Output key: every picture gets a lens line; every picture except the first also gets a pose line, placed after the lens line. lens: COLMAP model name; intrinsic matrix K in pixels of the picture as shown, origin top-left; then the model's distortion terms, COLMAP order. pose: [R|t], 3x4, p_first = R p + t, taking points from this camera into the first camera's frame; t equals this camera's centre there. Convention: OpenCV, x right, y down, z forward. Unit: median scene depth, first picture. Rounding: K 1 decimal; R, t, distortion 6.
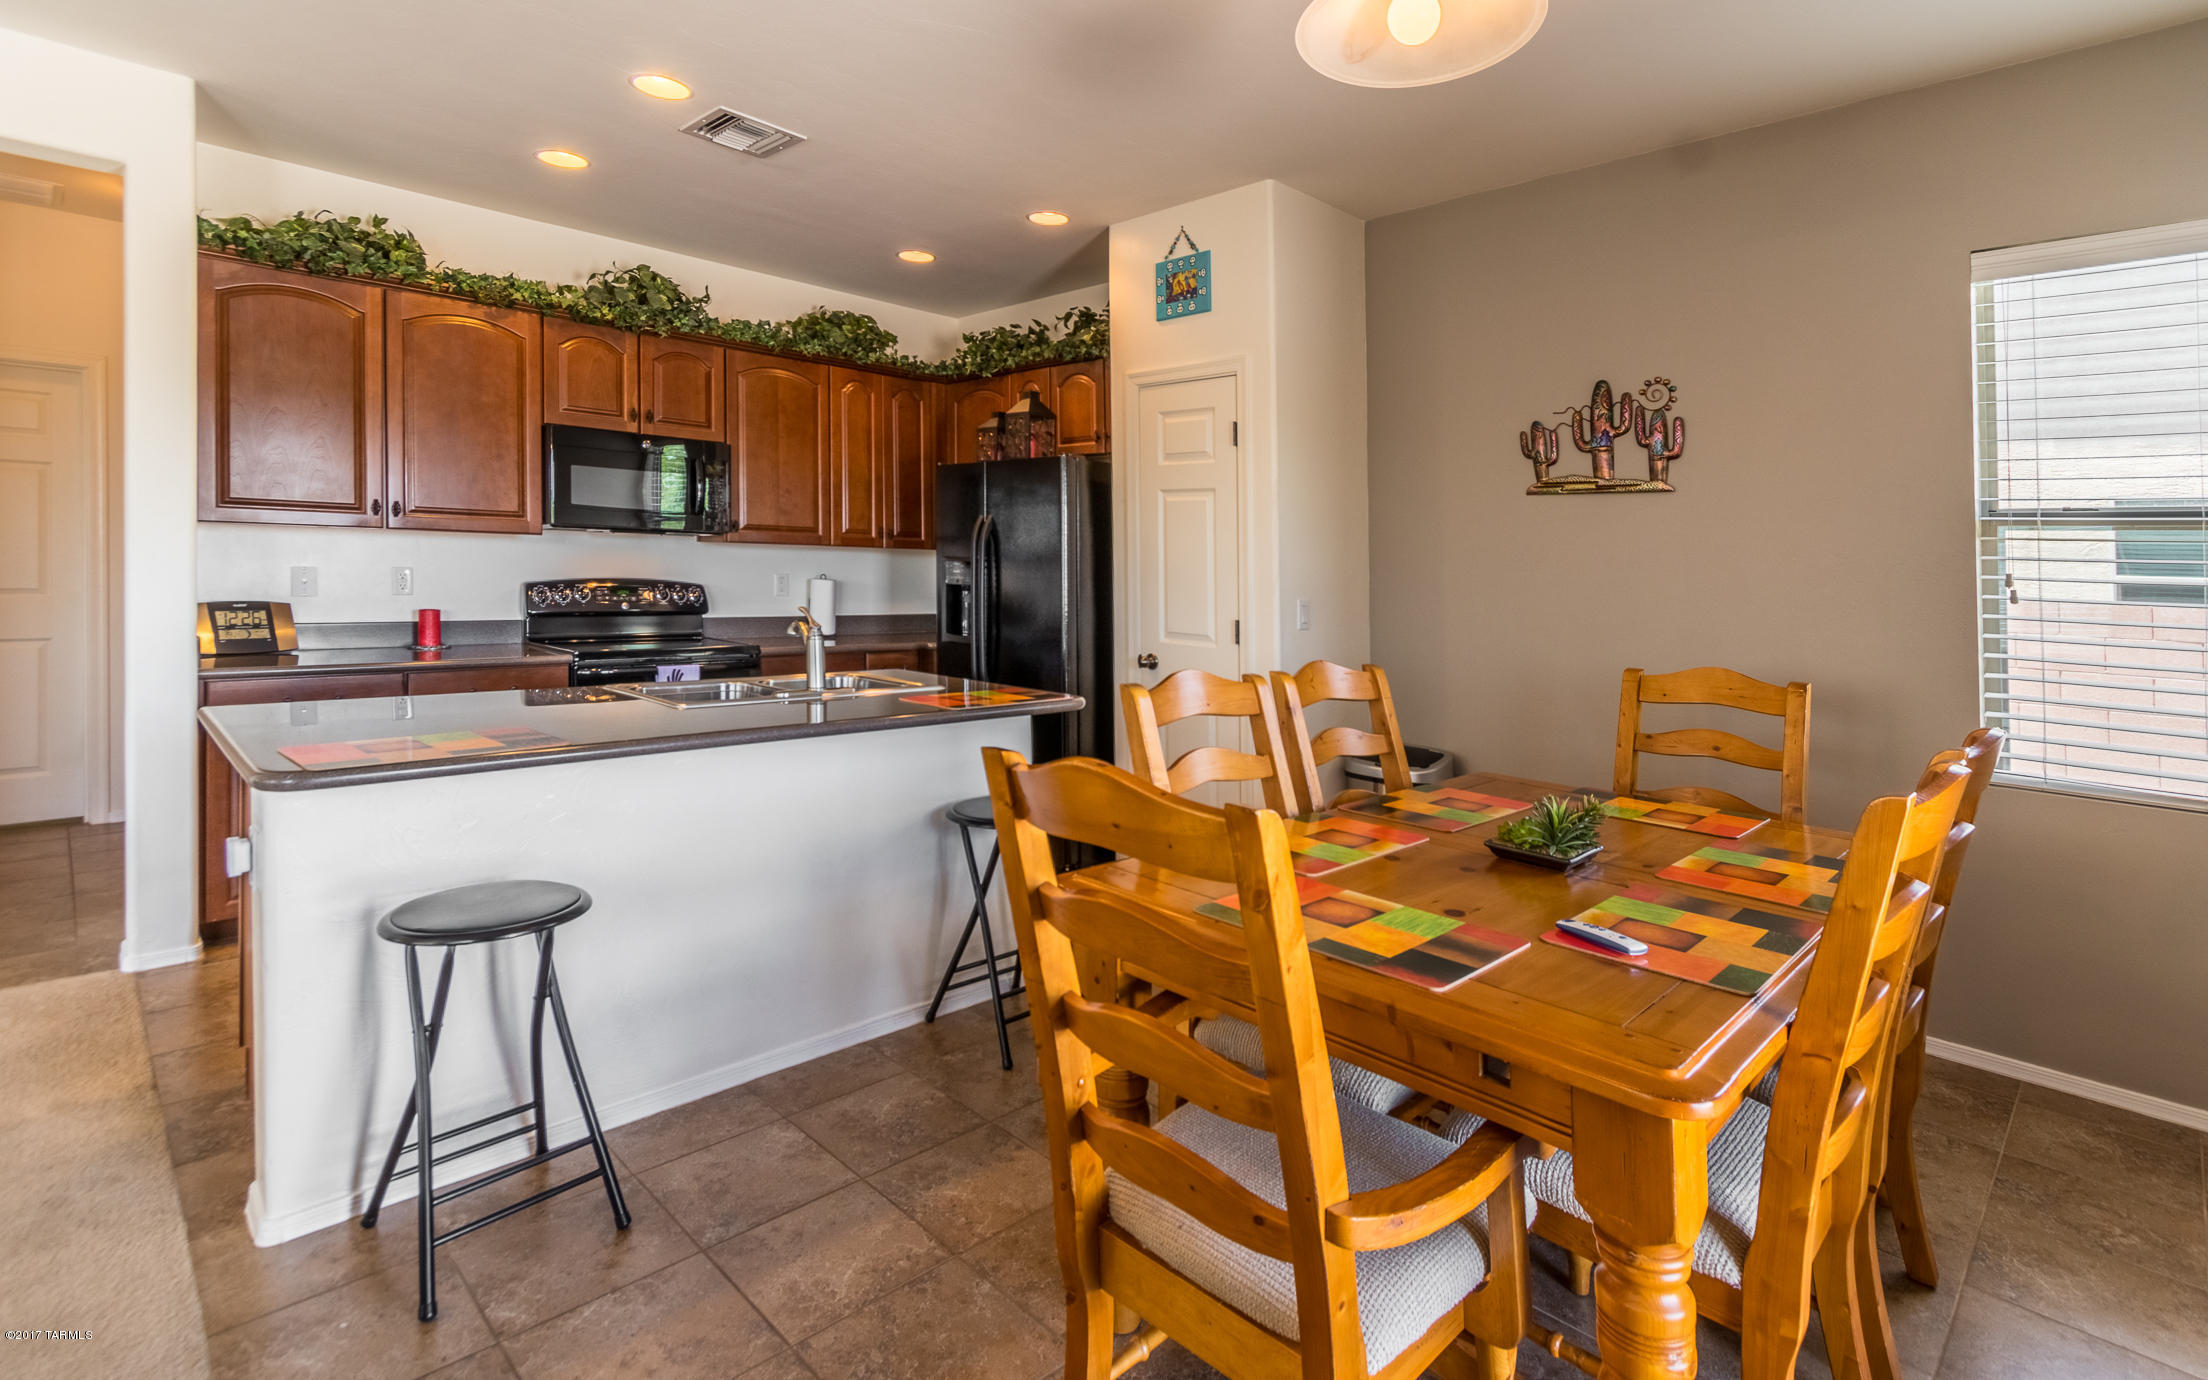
lens RADIAL K [[1022.1, 0, 1092.3], [0, 1022.1, 610.3], [0, 0, 1]] dist [0.008653, 0.000471]
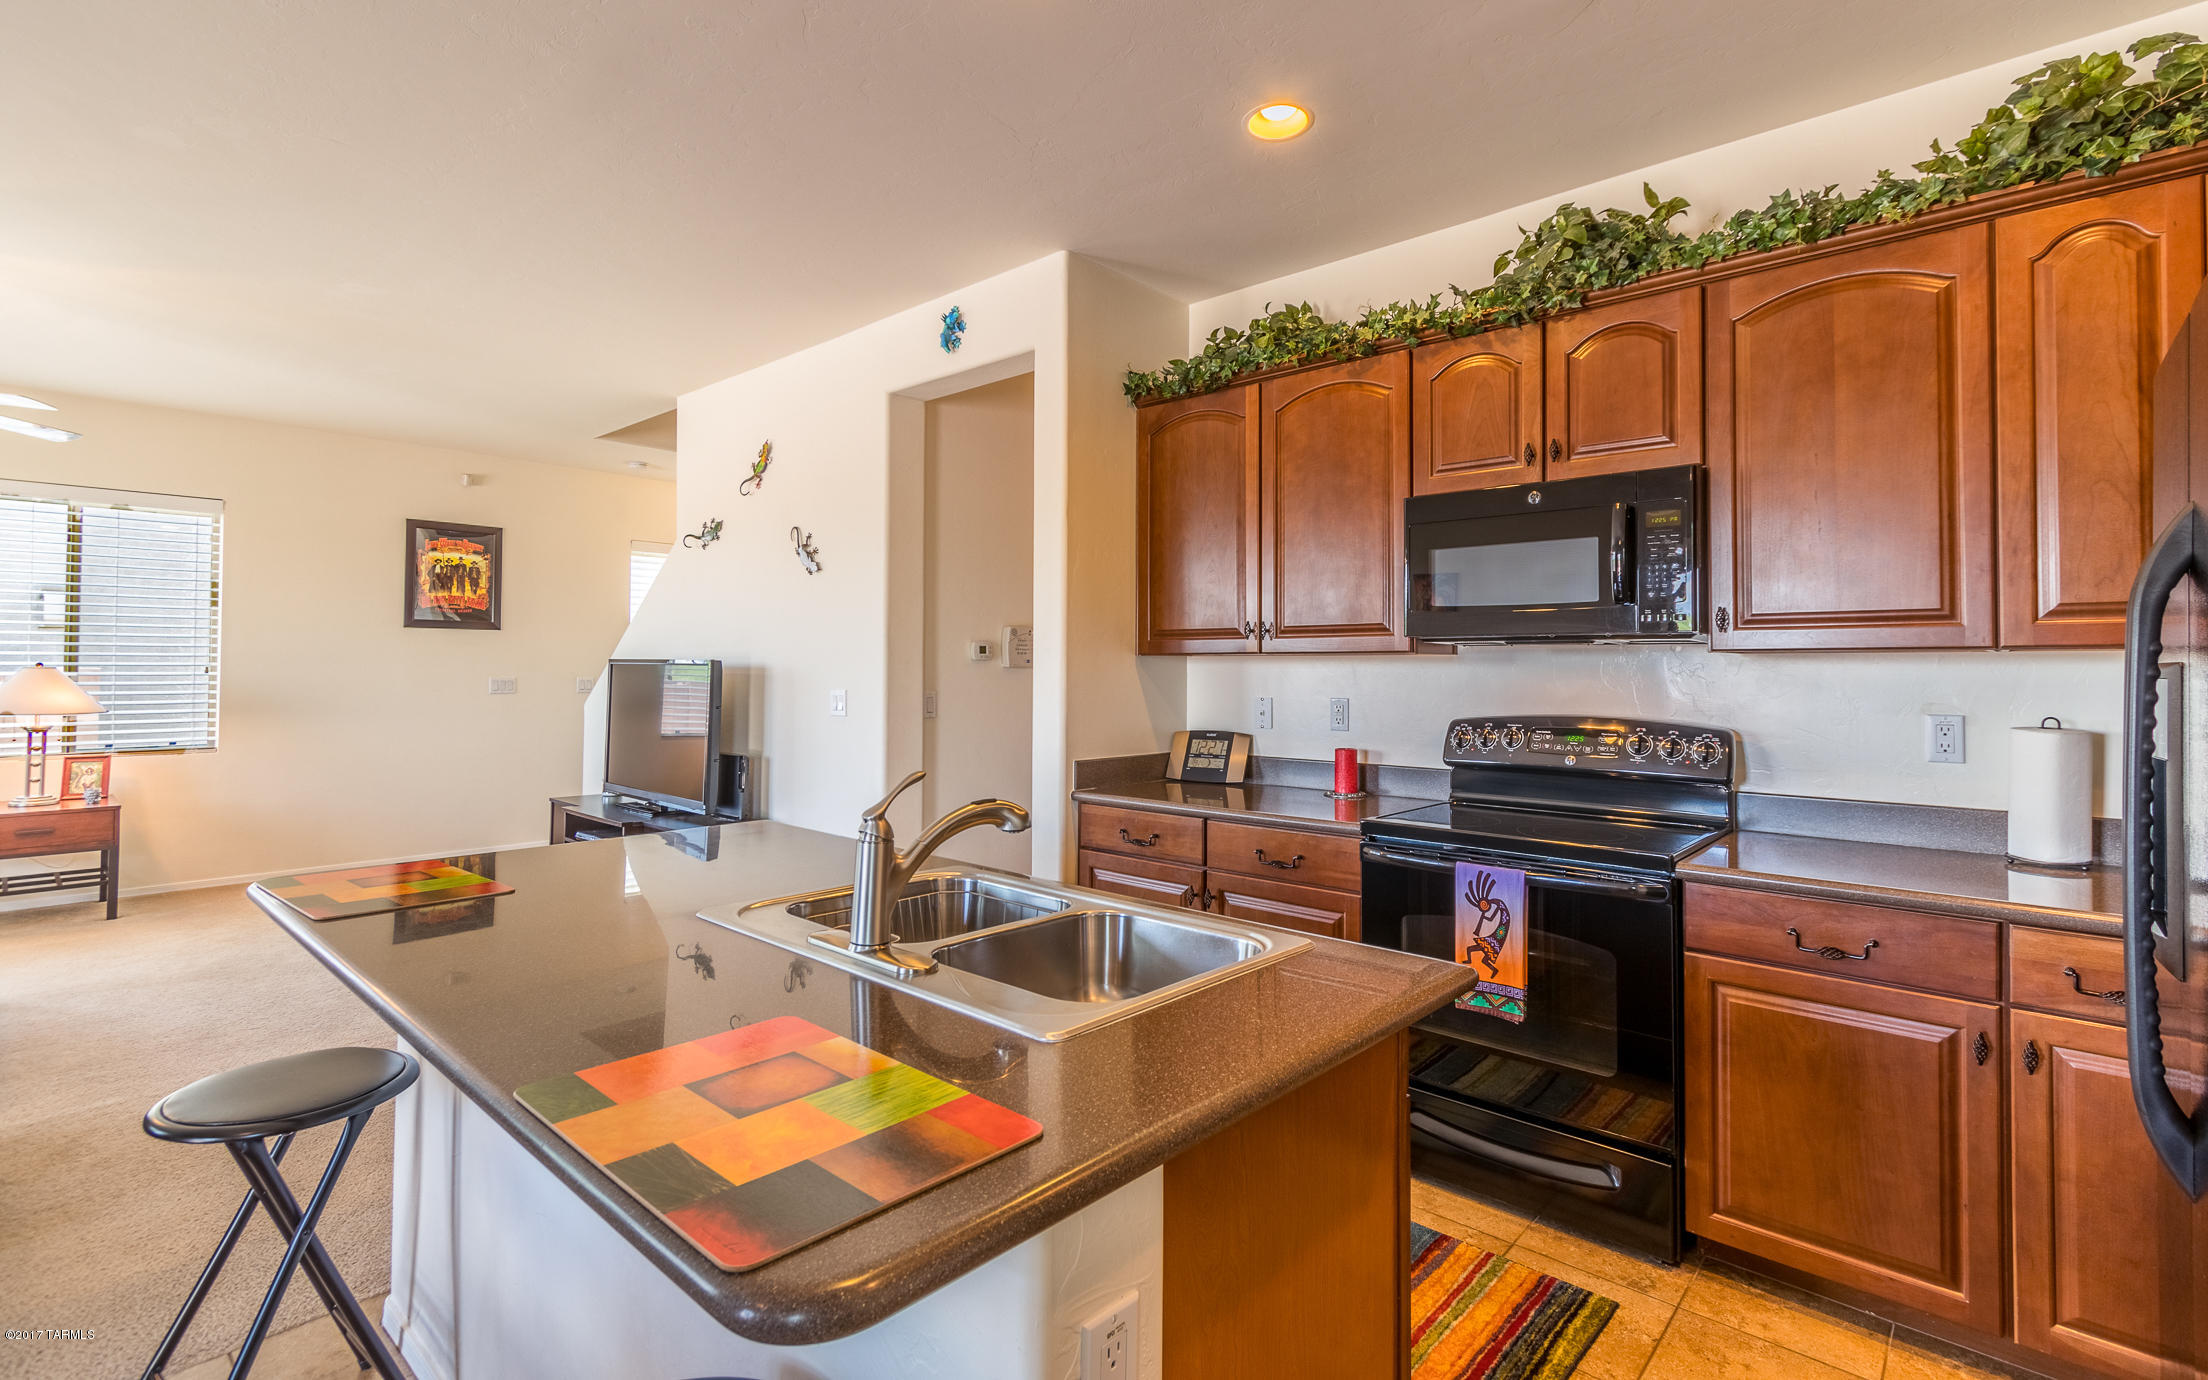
lens RADIAL K [[1022.1, 0, 1125.9], [0, 1022.1, 676.3], [0, 0, 1]] dist [0.008653, 0.000471]
pose [[0.058654, -0.025067, -0.997964, 0.173098], [-0.055349, 0.998065, -0.028322, -0.027558], [0.996743, 0.056897, 0.057153, 0.810782]]
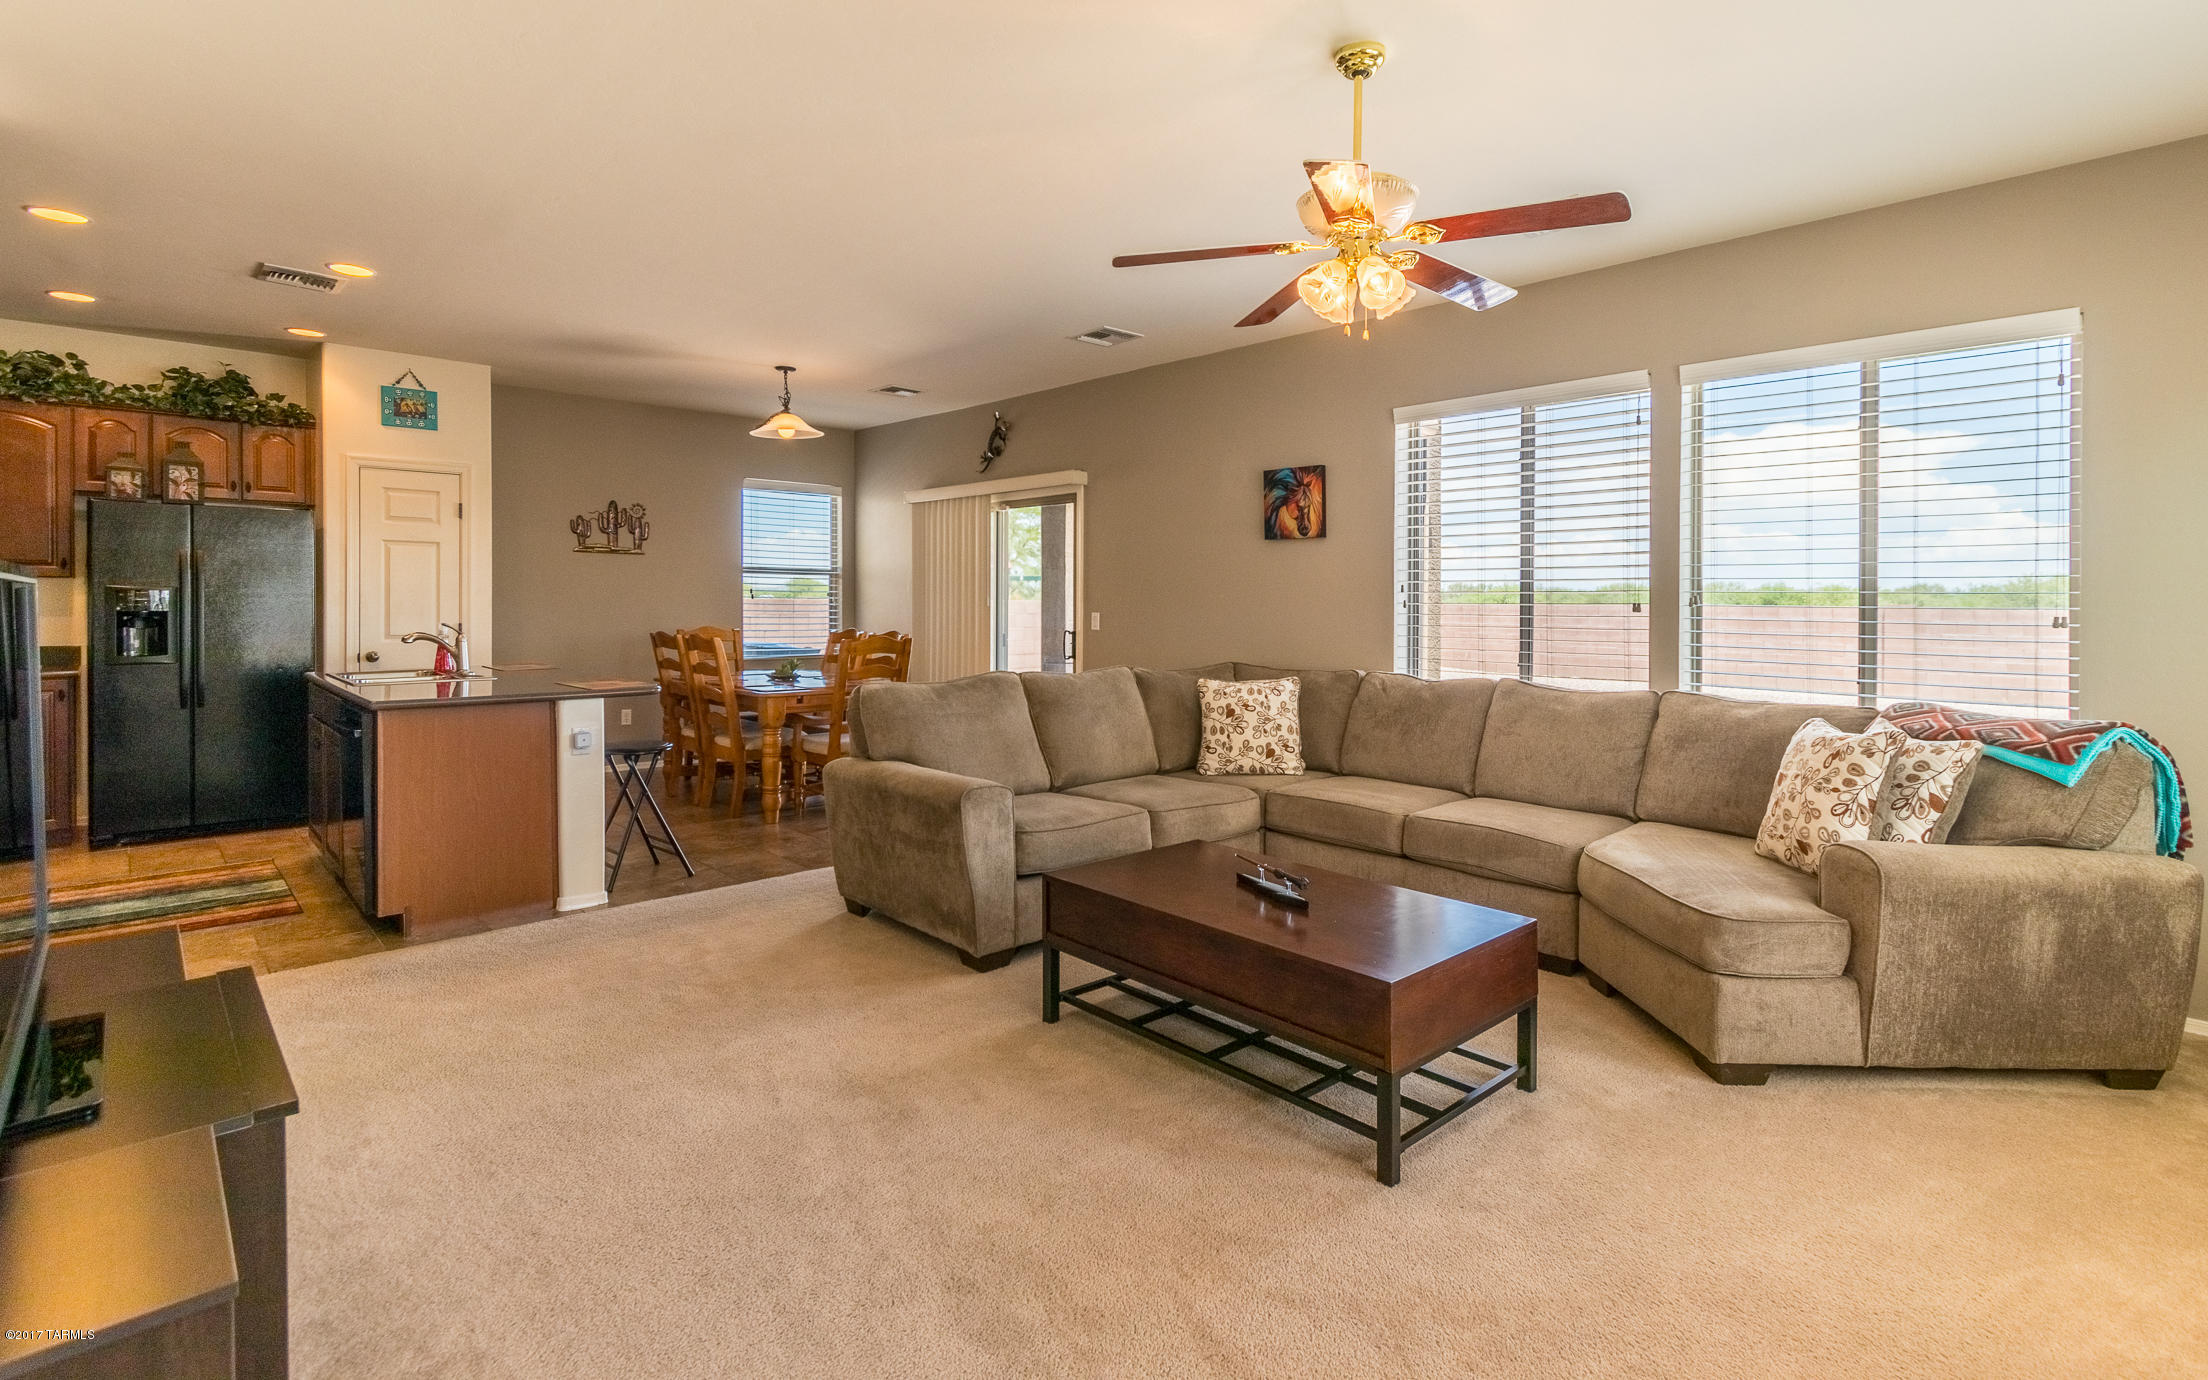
lens RADIAL K [[1022.1, 0, 1077.2], [0, 1022.1, 596.3], [0, 0, 1]] dist [0.008653, 0.000471]
pose [[0.053214, -0.026230, 0.998239, -1.387018], [0.040004, 0.998908, 0.024115, -0.033307], [-0.997781, 0.038650, 0.054206, -0.064802]]
